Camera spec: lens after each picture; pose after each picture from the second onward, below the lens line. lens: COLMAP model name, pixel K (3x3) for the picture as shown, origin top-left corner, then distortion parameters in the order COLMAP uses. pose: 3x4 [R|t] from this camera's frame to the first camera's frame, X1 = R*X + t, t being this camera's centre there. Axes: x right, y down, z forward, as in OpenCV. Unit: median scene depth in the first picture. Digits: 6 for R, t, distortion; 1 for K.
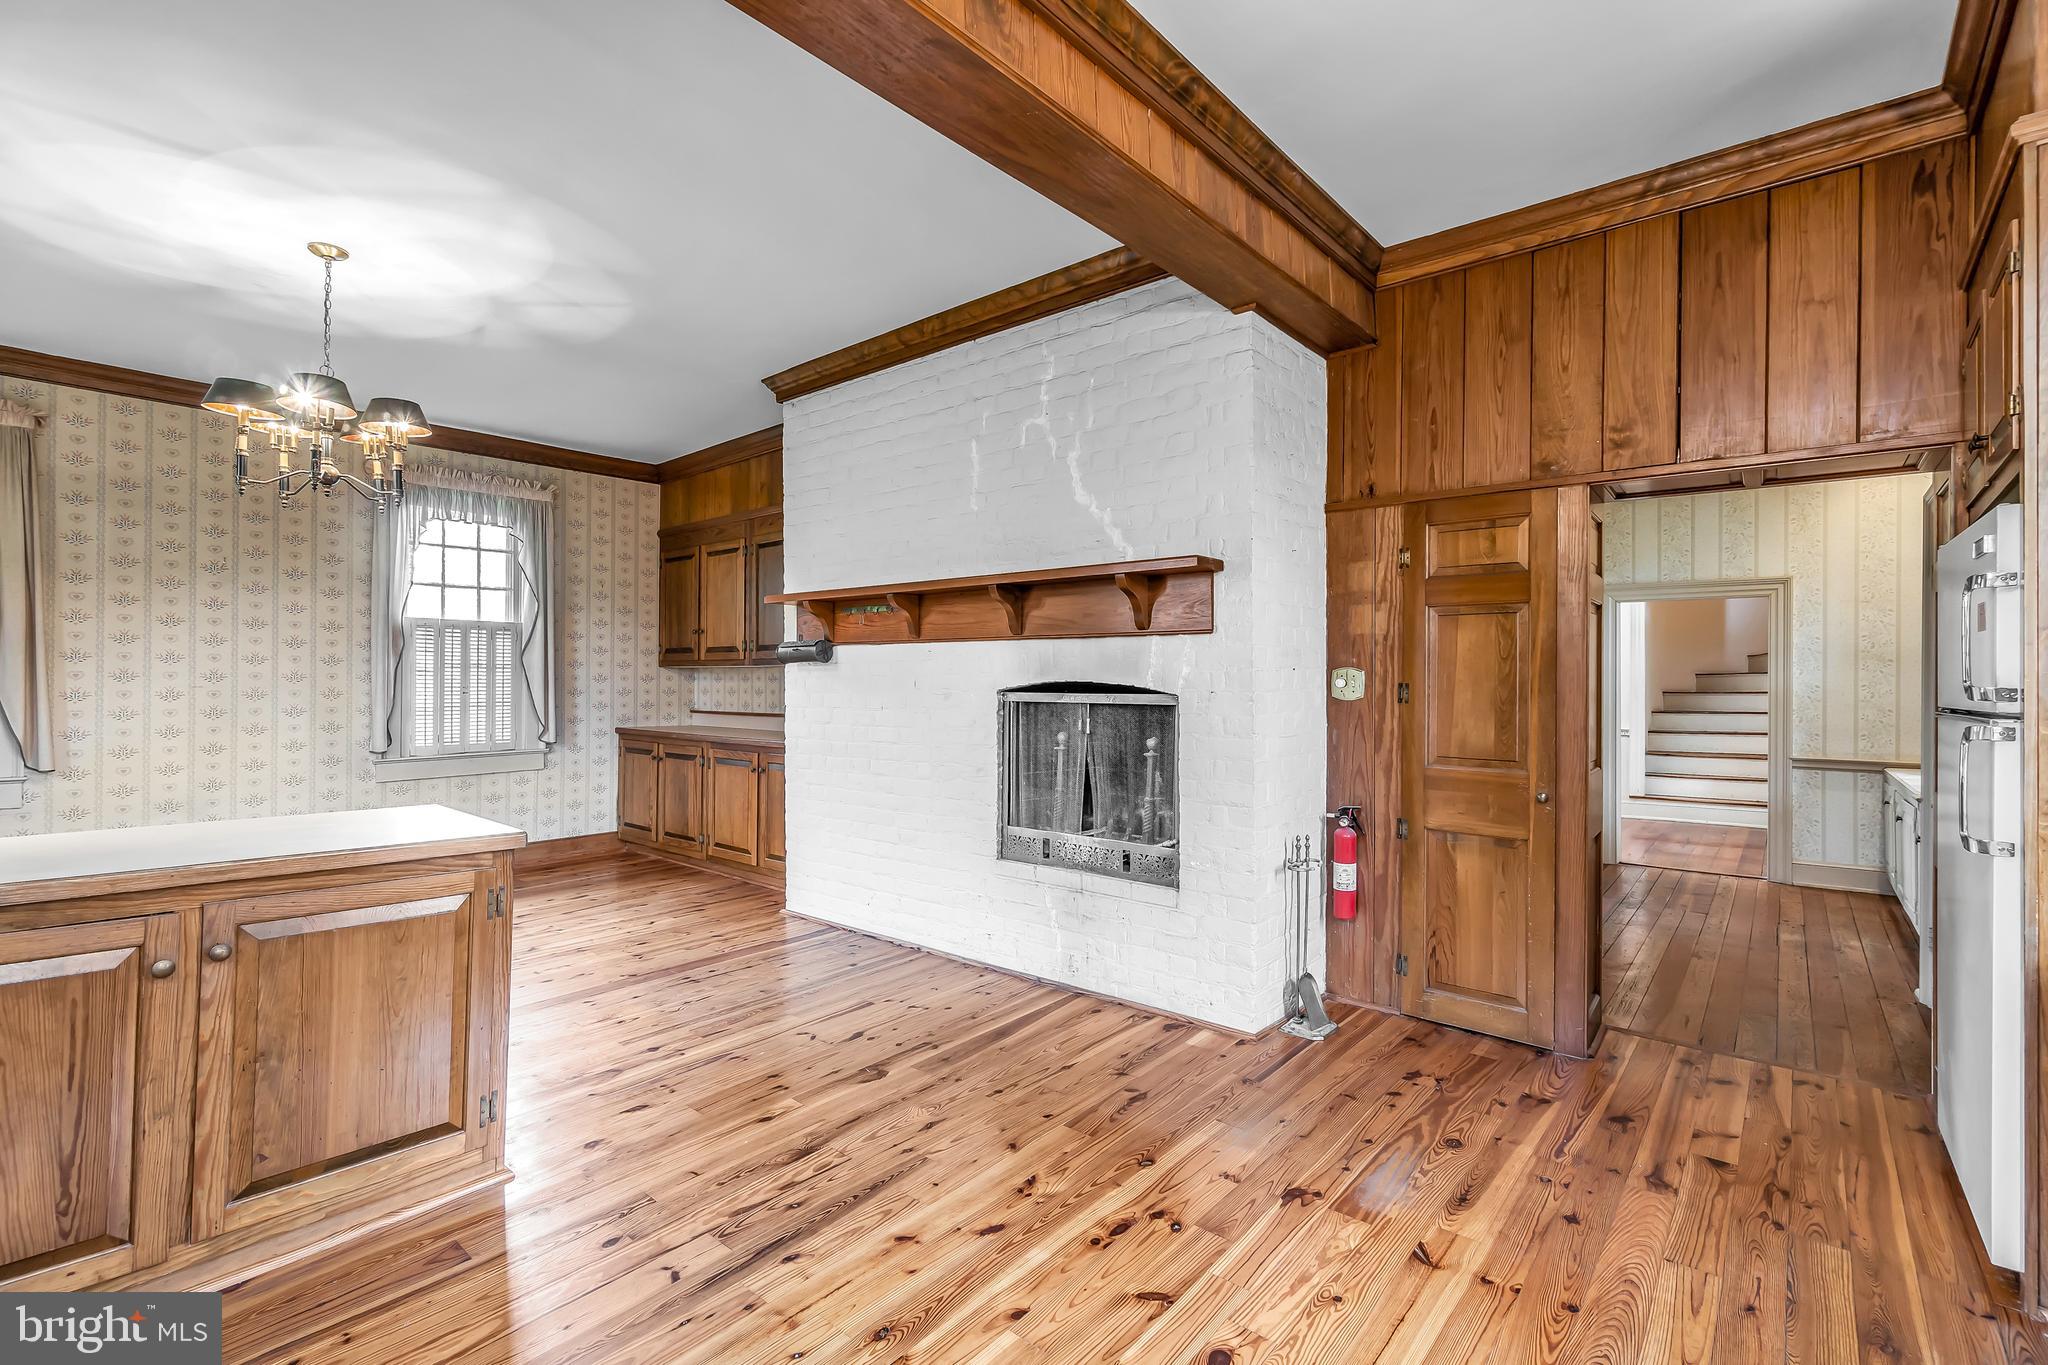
lens RADIAL K [[924.5, 0, 1024.0], [0, 924.5, 682.5], [0, 0, 1]] dist [-0.001467, -0.000445]
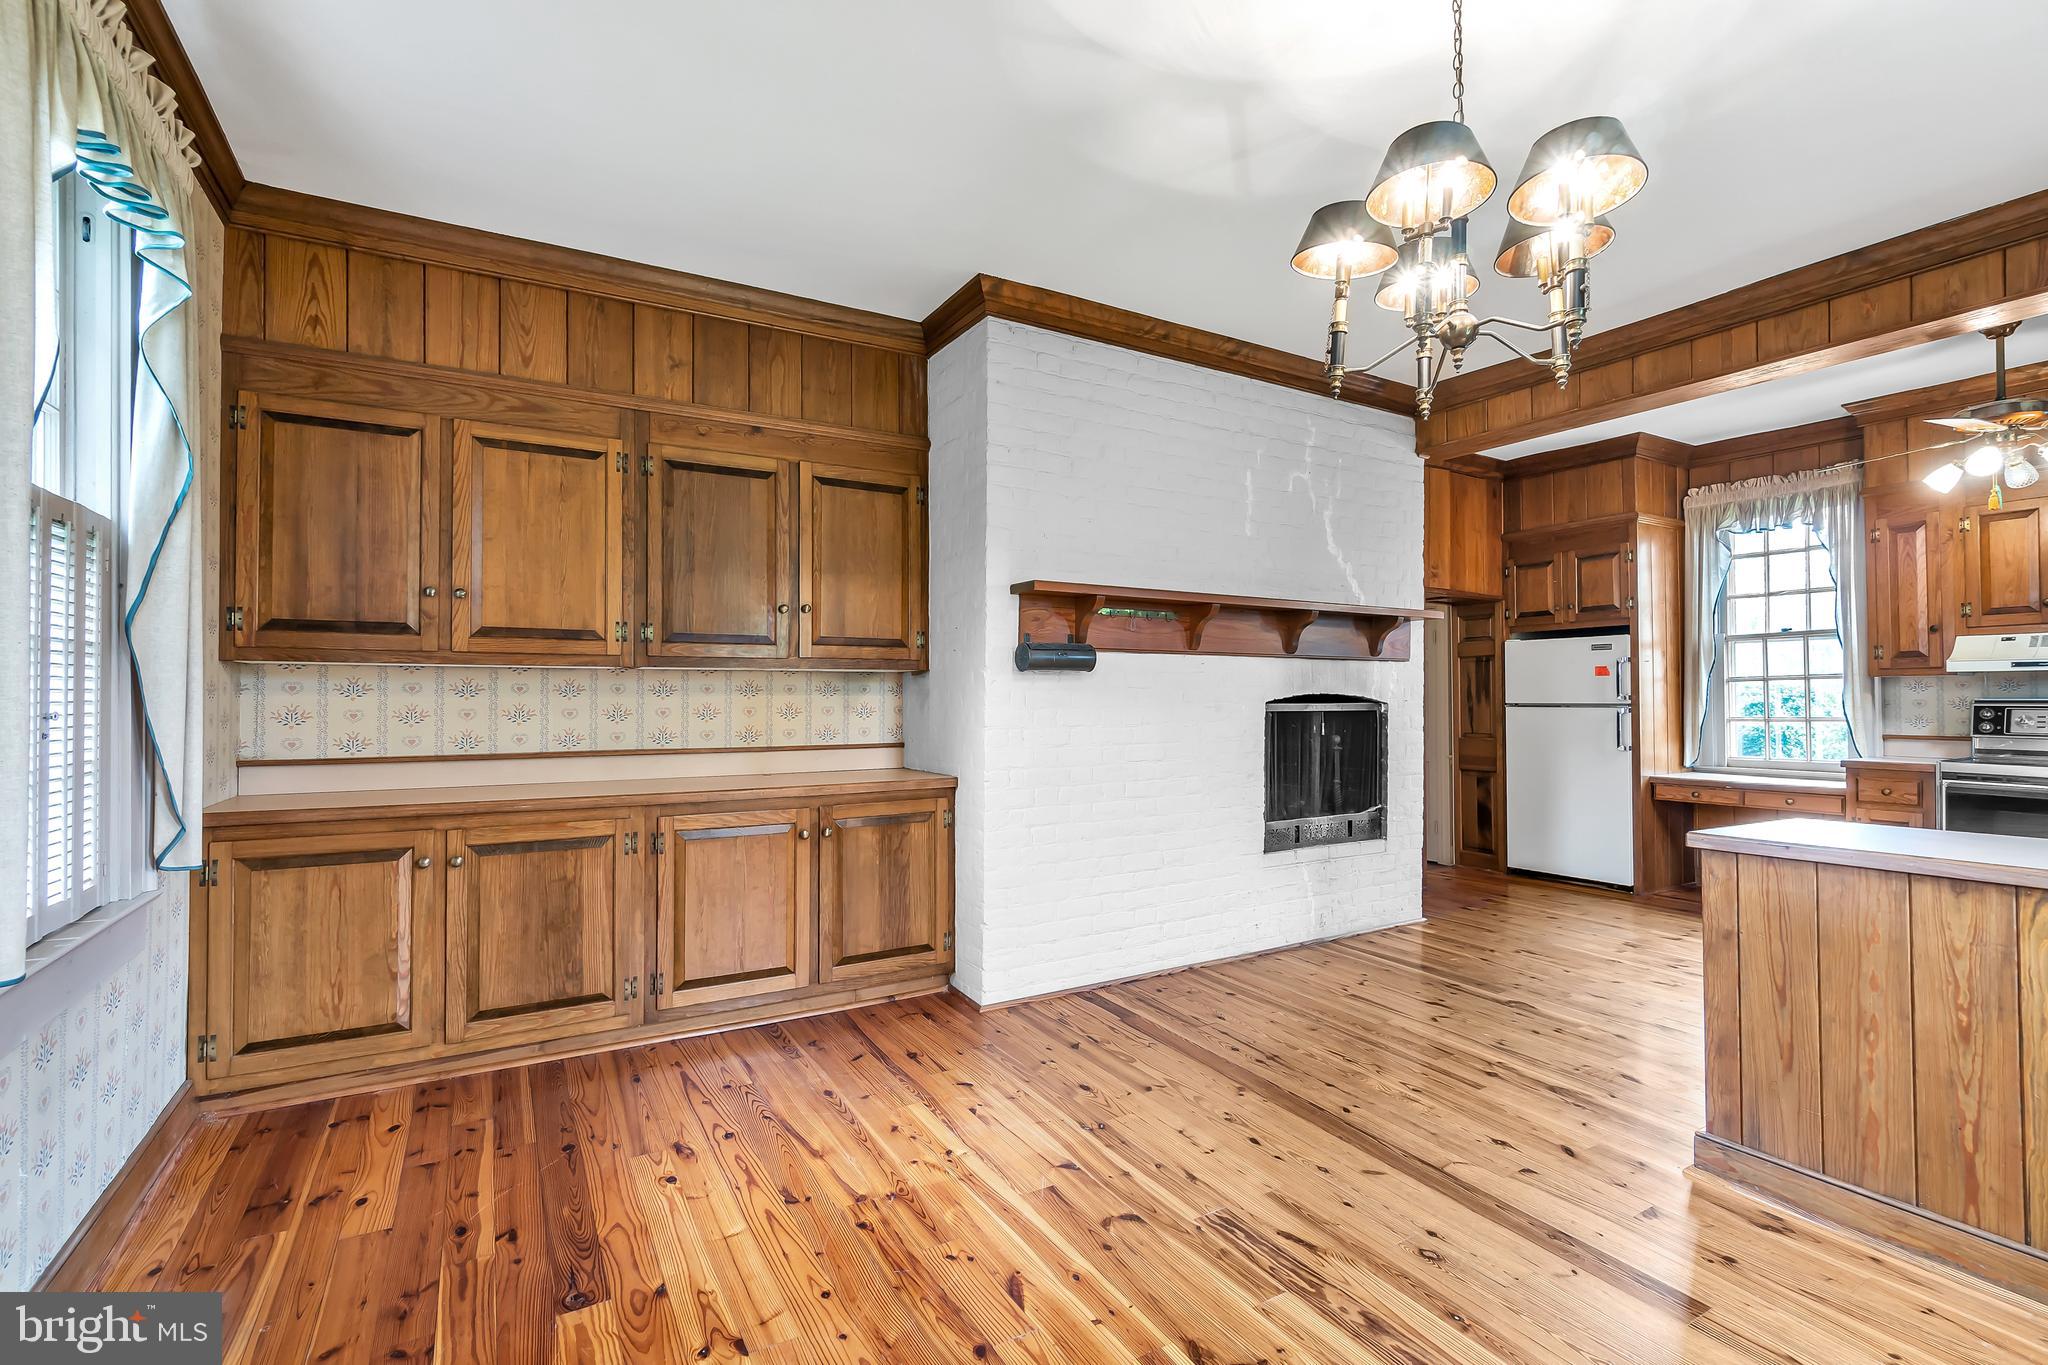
lens RADIAL K [[924.5, 0, 1024.0], [0, 924.5, 682.5], [0, 0, 1]] dist [-0.001467, -0.000445]
pose [[0.324548, 0.009180, 0.945825, -1.188422], [0.001243, 0.999948, -0.010131, -0.003699], [-0.945869, 0.004463, 0.324519, 0.921607]]
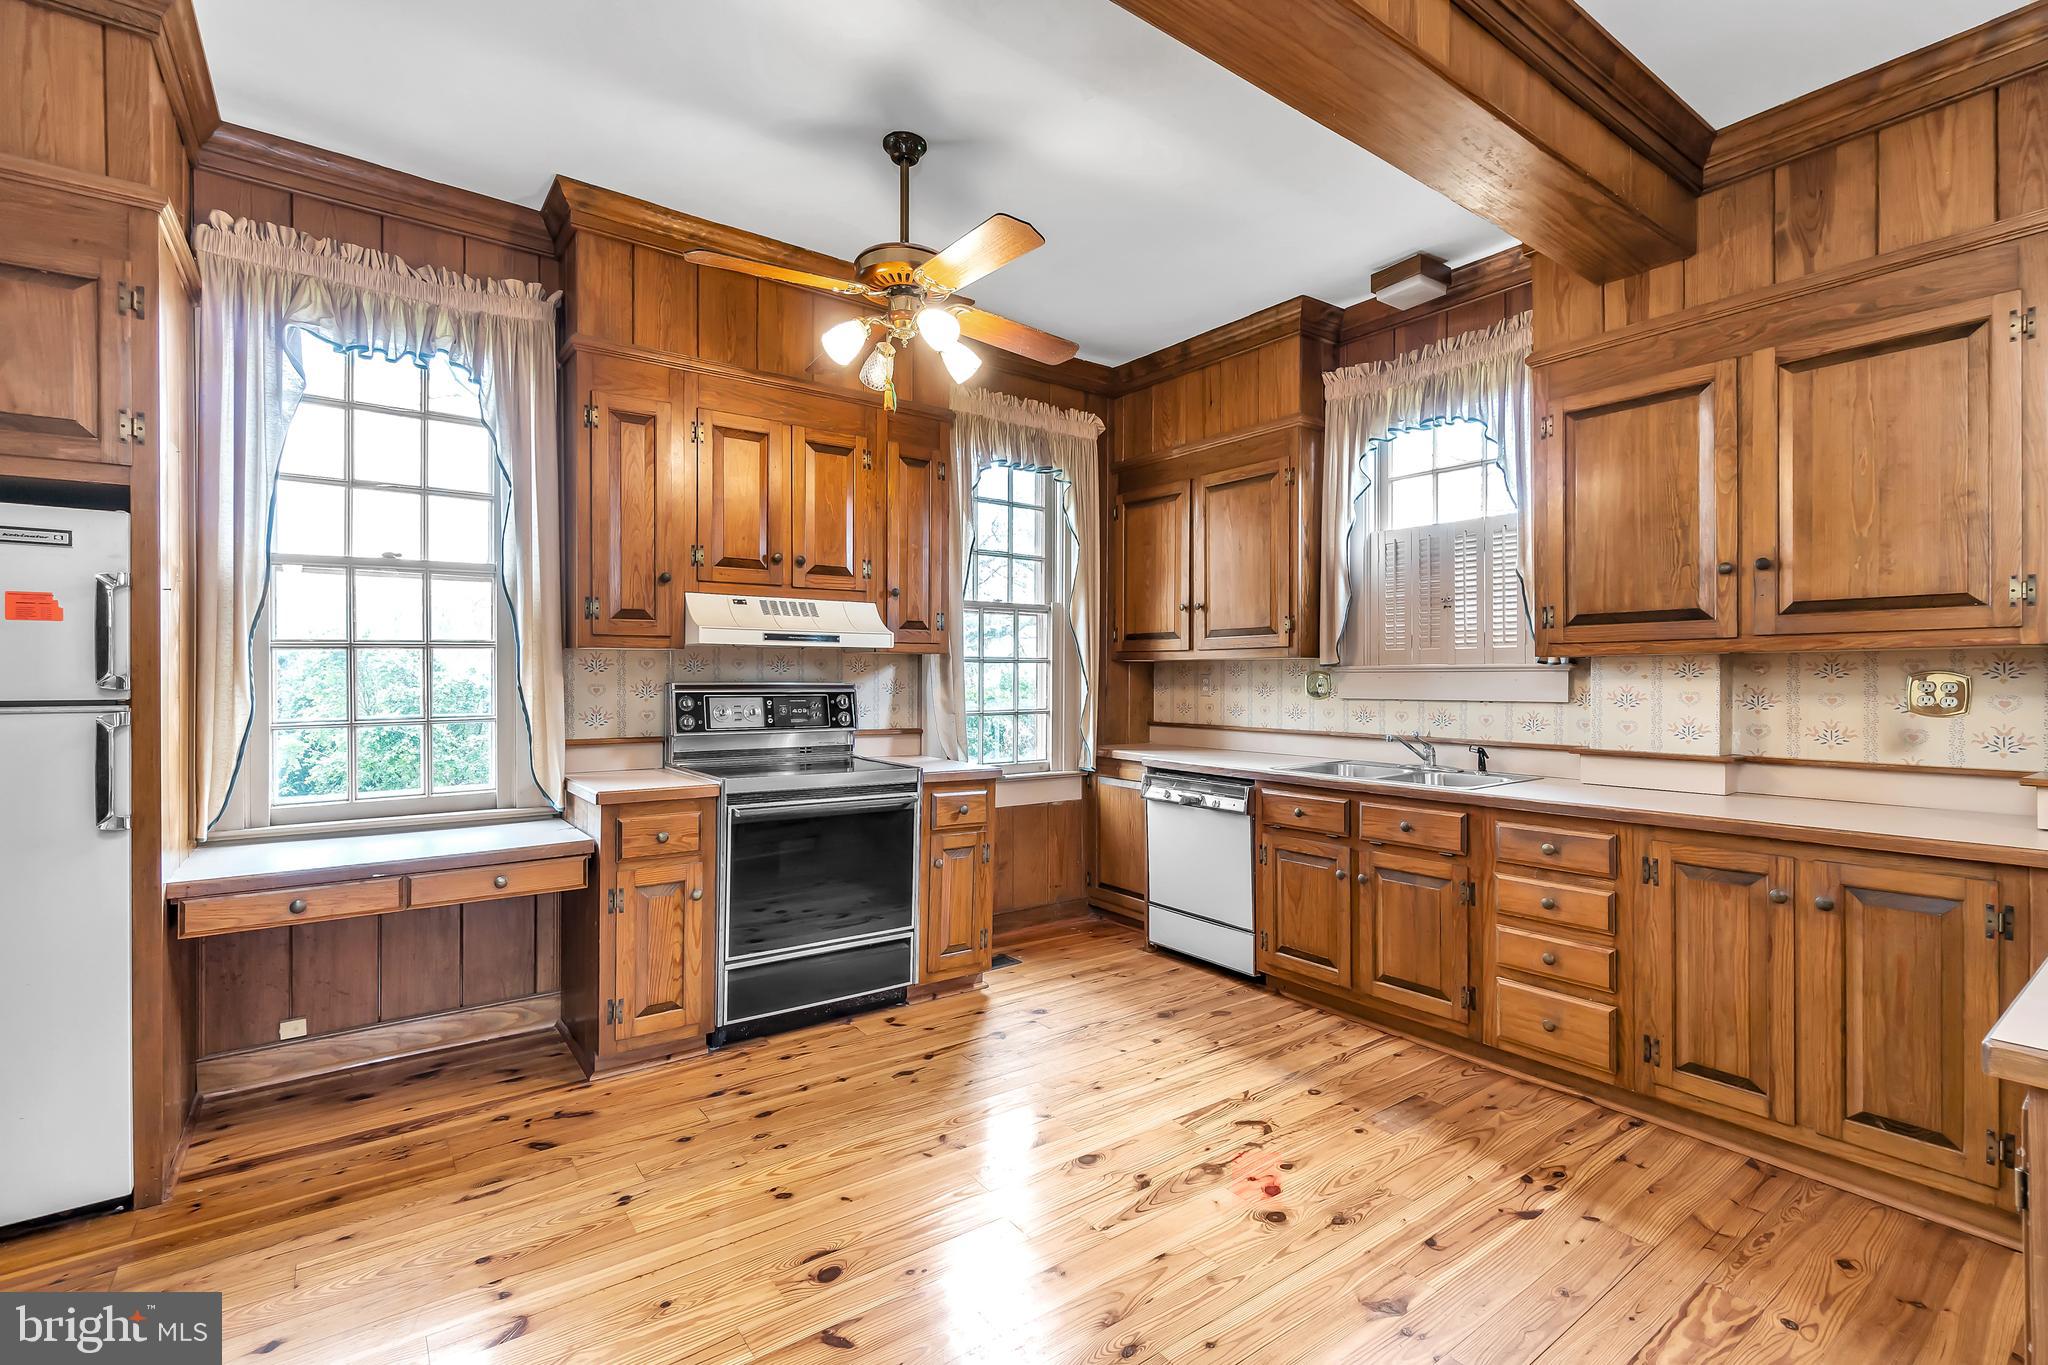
lens RADIAL K [[896.7, 0, 955.6], [0, 896.7, 676.7], [0, 0, 1]] dist [0.008832, -0.000506]
pose [[-0.970642, -0.007149, 0.240424, -0.099848], [-0.006994, 0.999974, 0.001499, -0.001744], [-0.240429, -0.000227, -0.970667, 0.885453]]
